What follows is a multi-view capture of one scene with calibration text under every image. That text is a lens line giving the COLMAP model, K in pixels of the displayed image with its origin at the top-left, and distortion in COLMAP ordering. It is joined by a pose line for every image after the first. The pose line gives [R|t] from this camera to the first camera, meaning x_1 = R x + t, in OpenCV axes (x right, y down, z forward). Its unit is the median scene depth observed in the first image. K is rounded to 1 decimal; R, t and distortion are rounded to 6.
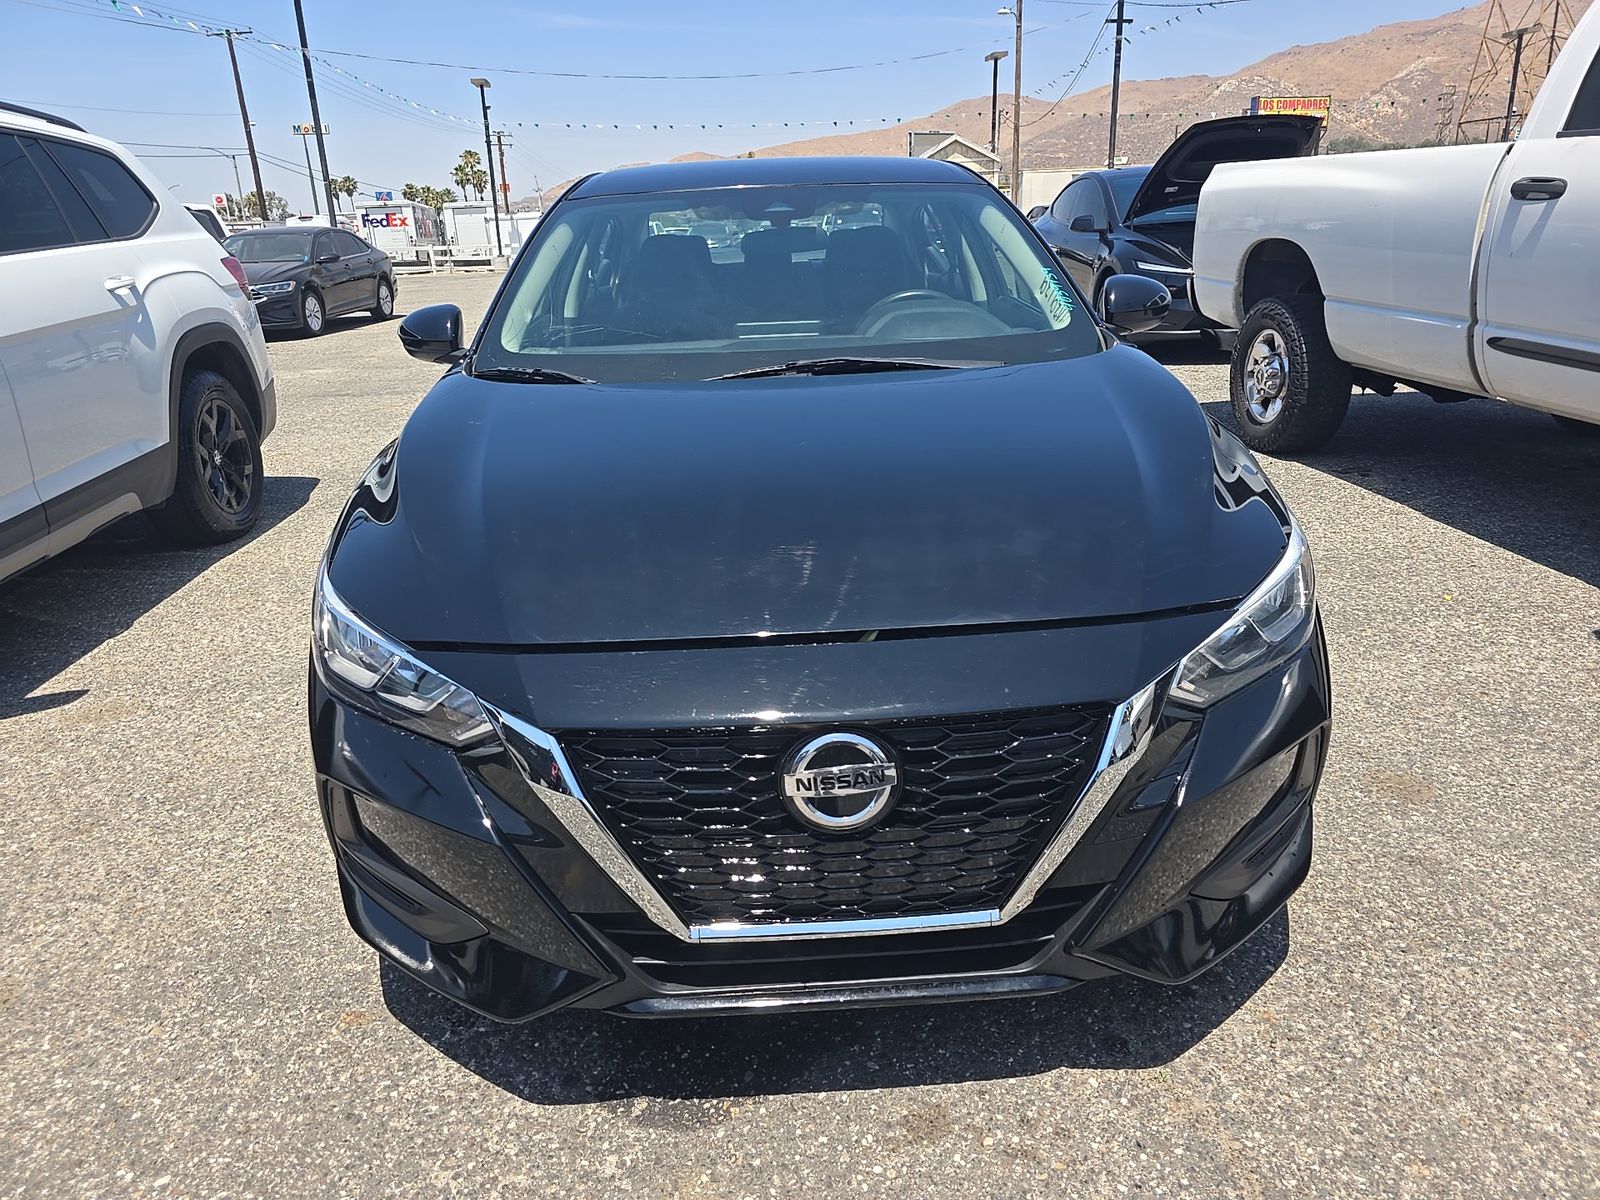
lens RADIAL K [[1082.0, 0, 801.7], [0, 1082.0, 550.1], [0, 0, 1]] dist [0.055002, -0.047943]
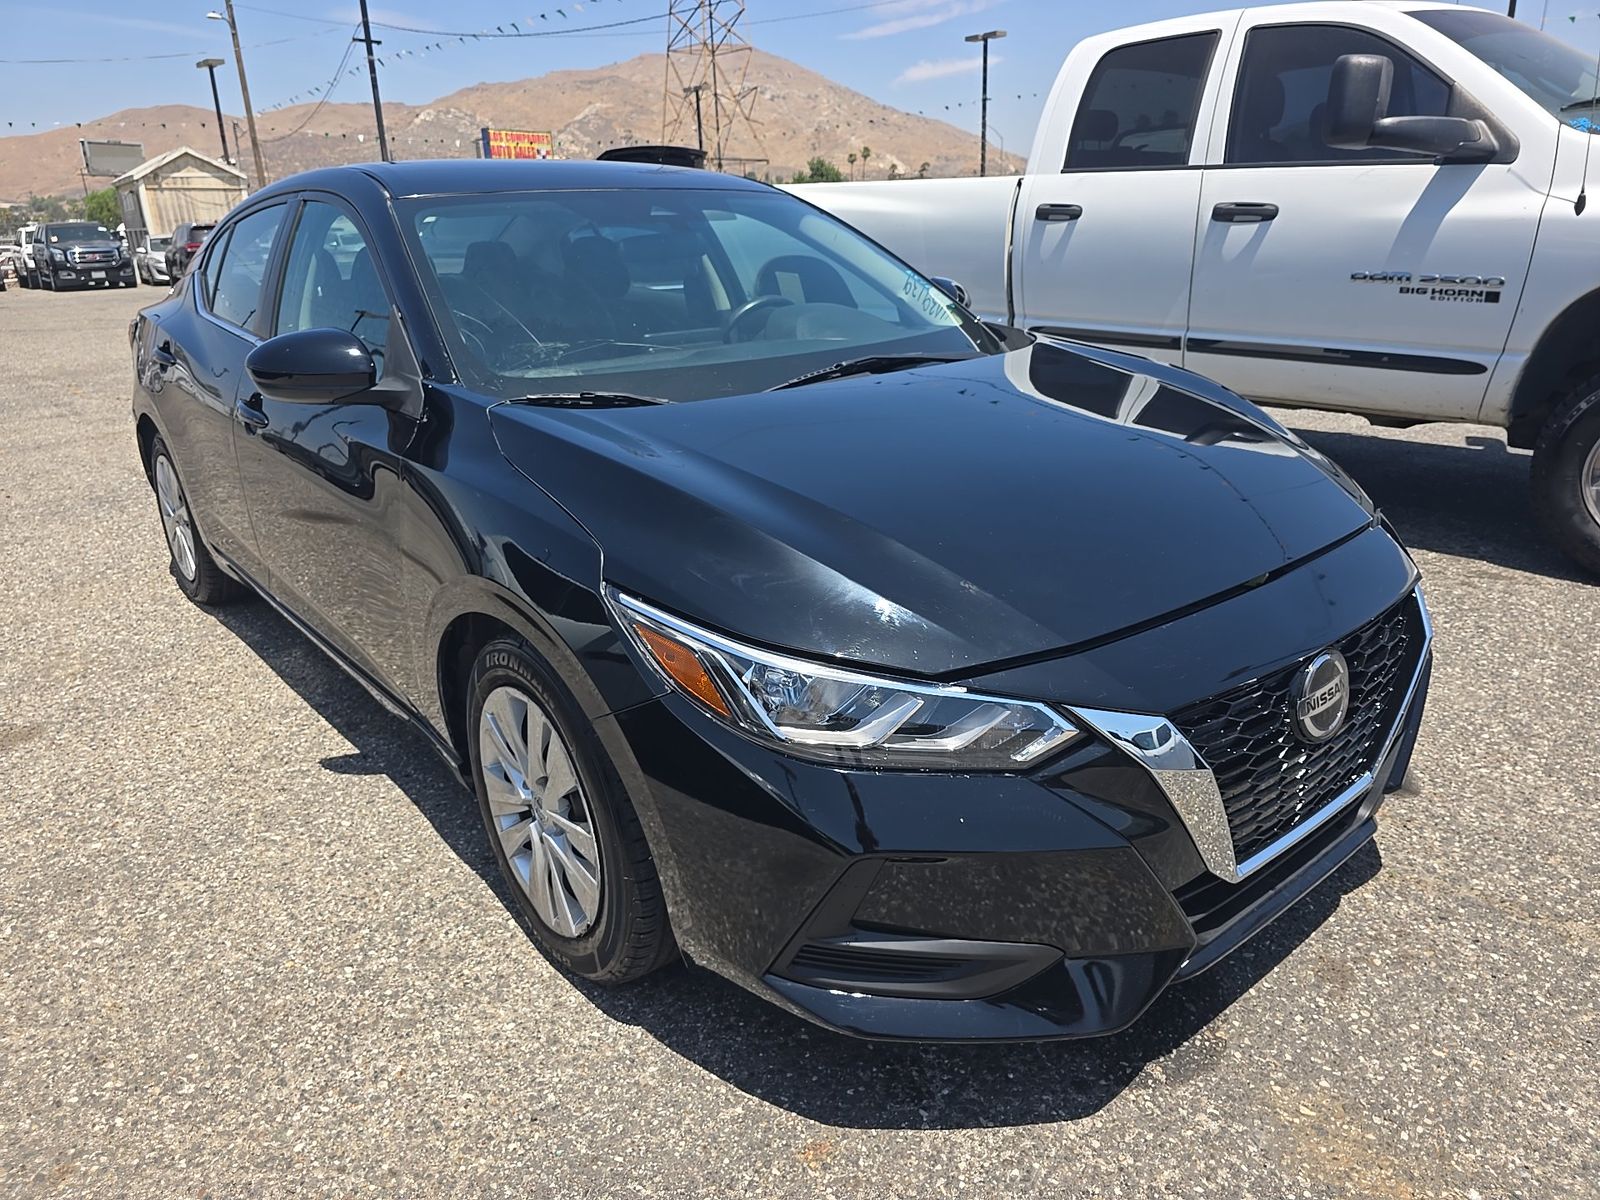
lens RADIAL K [[1082.0, 0, 801.7], [0, 1082.0, 550.1], [0, 0, 1]] dist [0.055002, -0.047943]
pose [[0.796806, -0.164044, 0.581541, -0.643076], [0.176468, 0.983659, 0.035686, -0.046378], [-0.577893, 0.074189, 0.812734, 0.223314]]
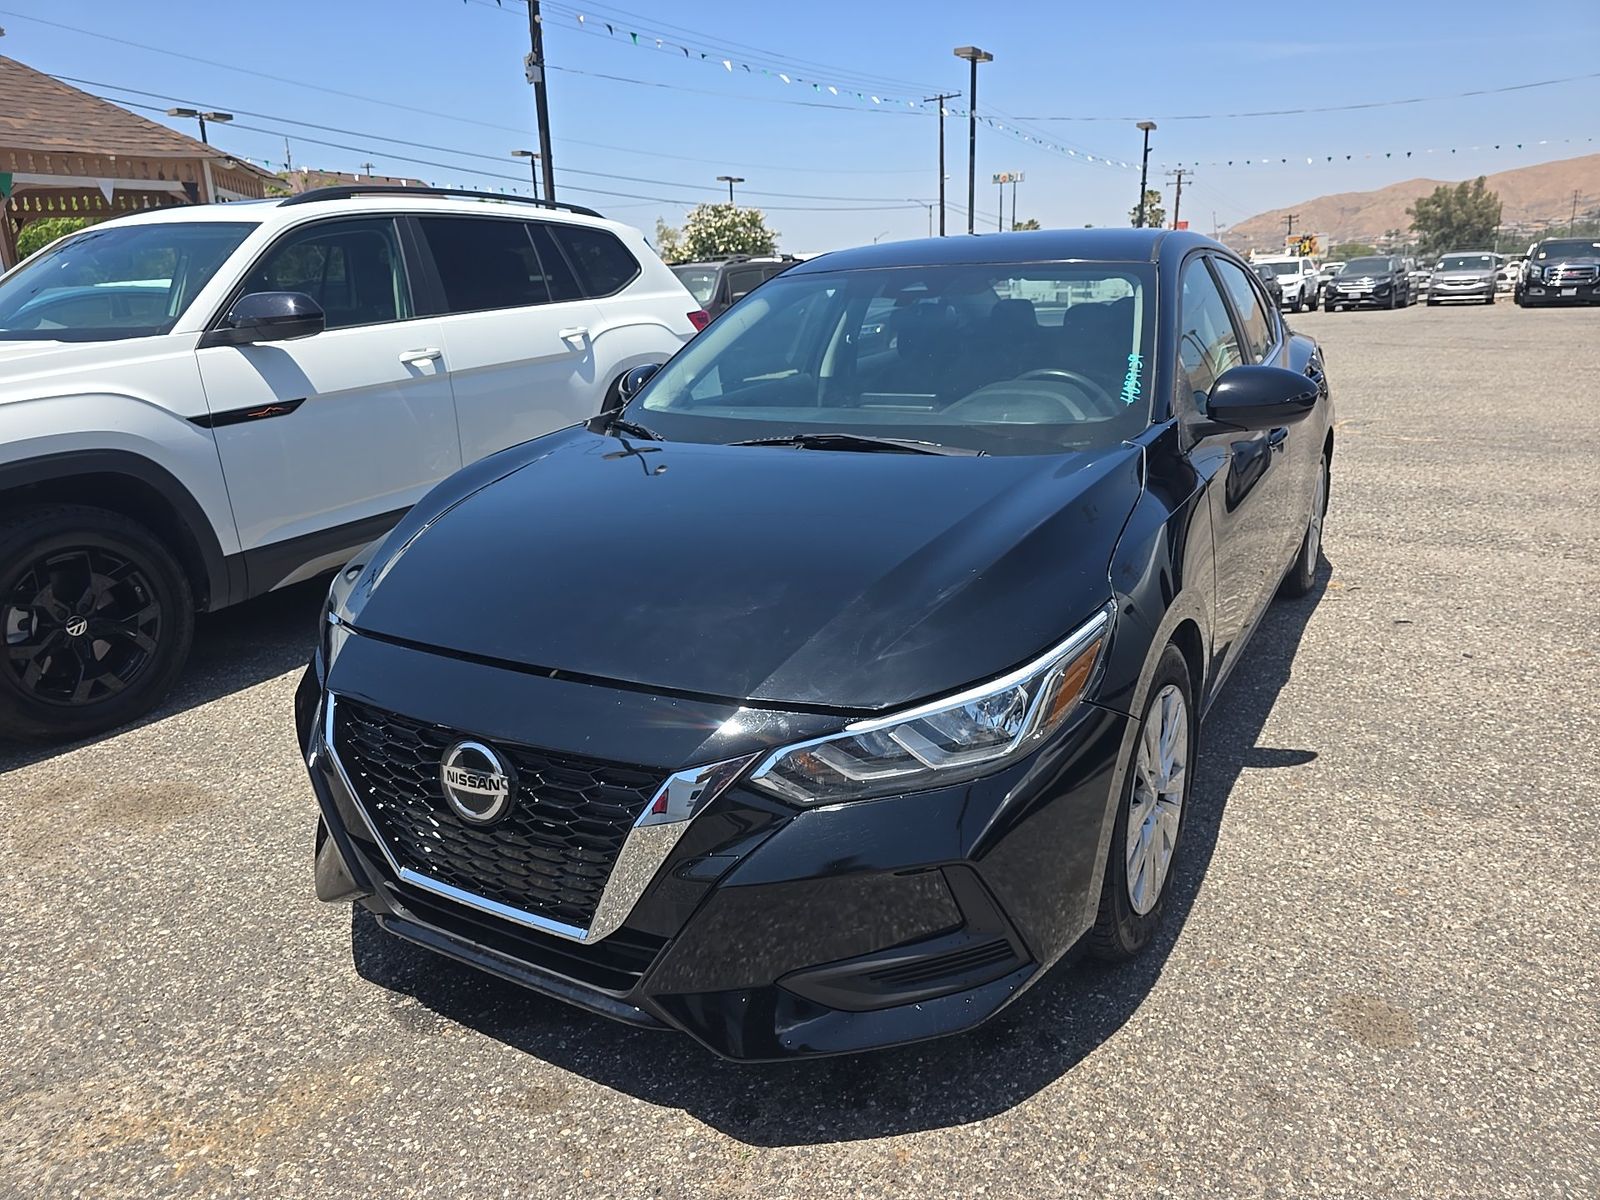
lens RADIAL K [[1082.0, 0, 801.7], [0, 1082.0, 550.1], [0, 0, 1]] dist [0.055002, -0.047943]
pose [[0.840864, 0.137509, -0.523488, 0.583129], [-0.154517, 0.987925, 0.011311, -0.071003], [0.518722, 0.071377, 0.851958, 0.074856]]
